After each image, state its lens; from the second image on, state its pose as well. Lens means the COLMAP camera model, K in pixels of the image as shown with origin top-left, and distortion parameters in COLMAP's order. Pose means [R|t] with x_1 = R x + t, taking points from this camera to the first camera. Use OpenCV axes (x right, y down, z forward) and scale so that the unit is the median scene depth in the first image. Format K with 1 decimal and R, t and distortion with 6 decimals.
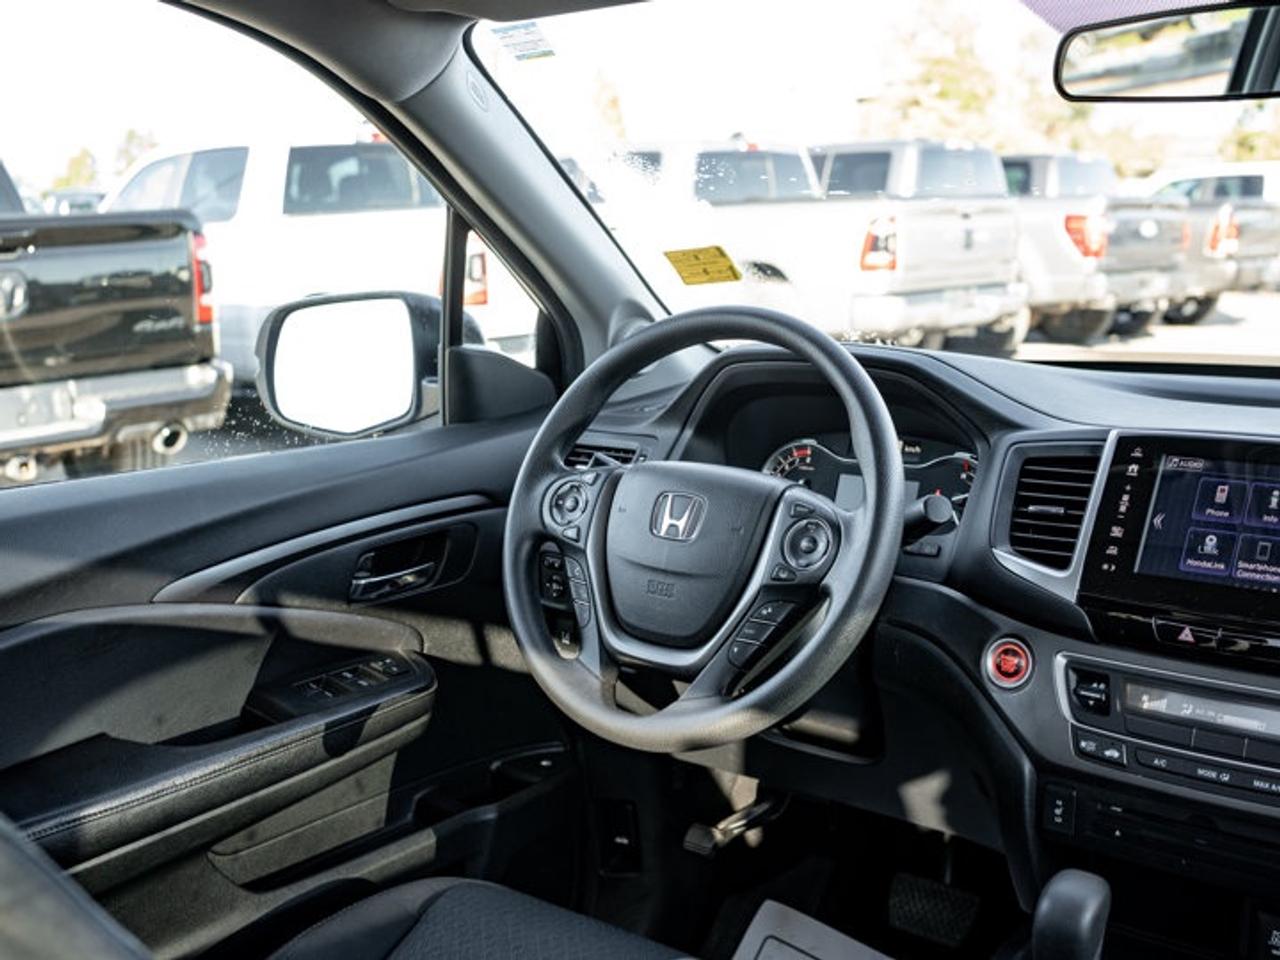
lens RADIAL K [[1333.8, 0, 639.9], [0, 1333.8, 454.6], [0, 0, 1]] dist [-0.088919, 0.037191]
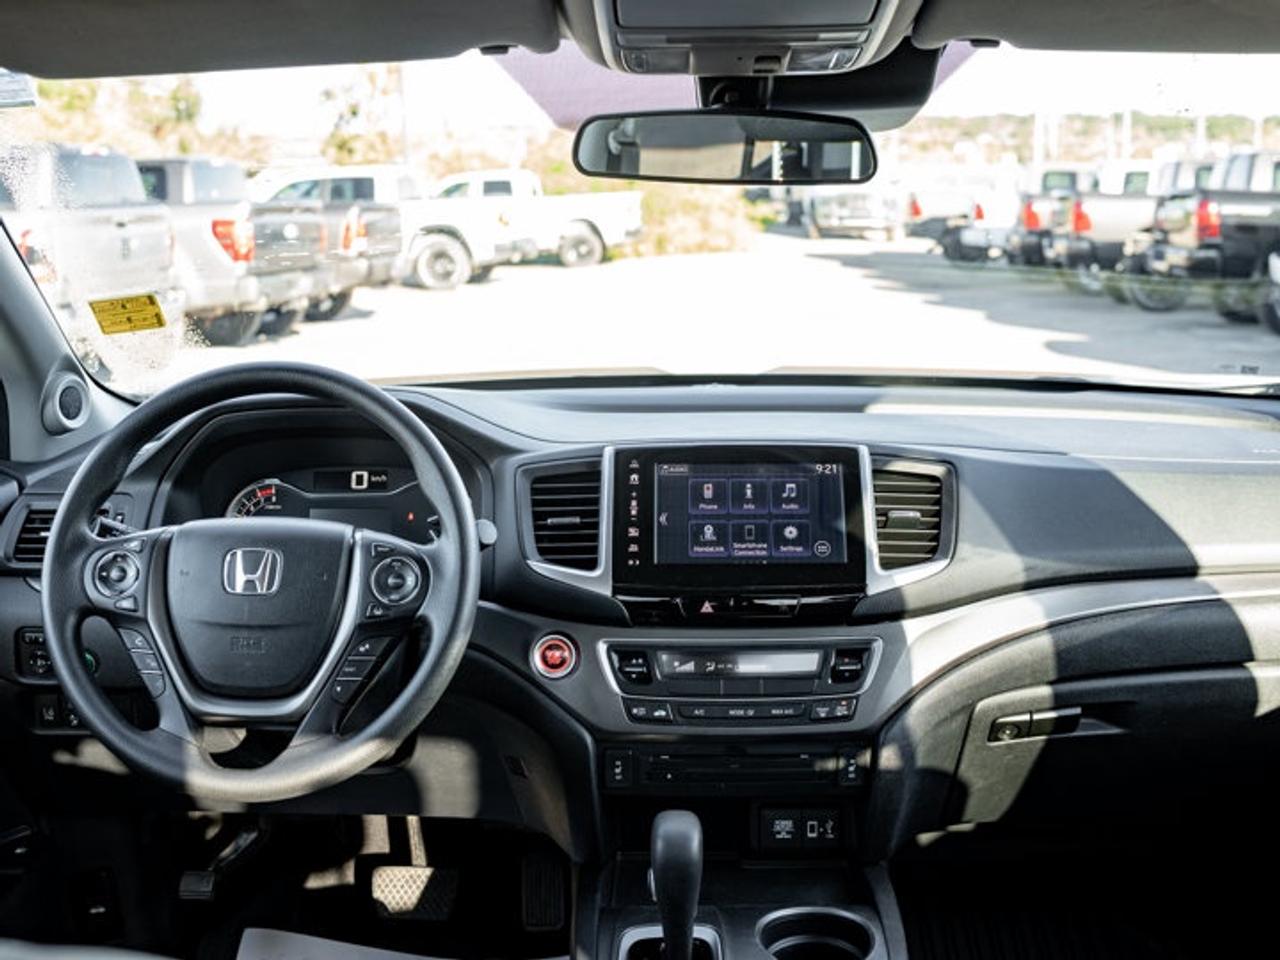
lens RADIAL K [[1330.3, 0, 640.0], [0, 1330.3, 480.0], [0, 0, 1]] dist [-0.239796, 0.321819]
pose [[0.807607, -0.108635, 0.579628, -0.308494], [0.097000, 0.993970, 0.051141, -0.046694], [-0.581689, 0.014922, 0.813275, 0.012122]]
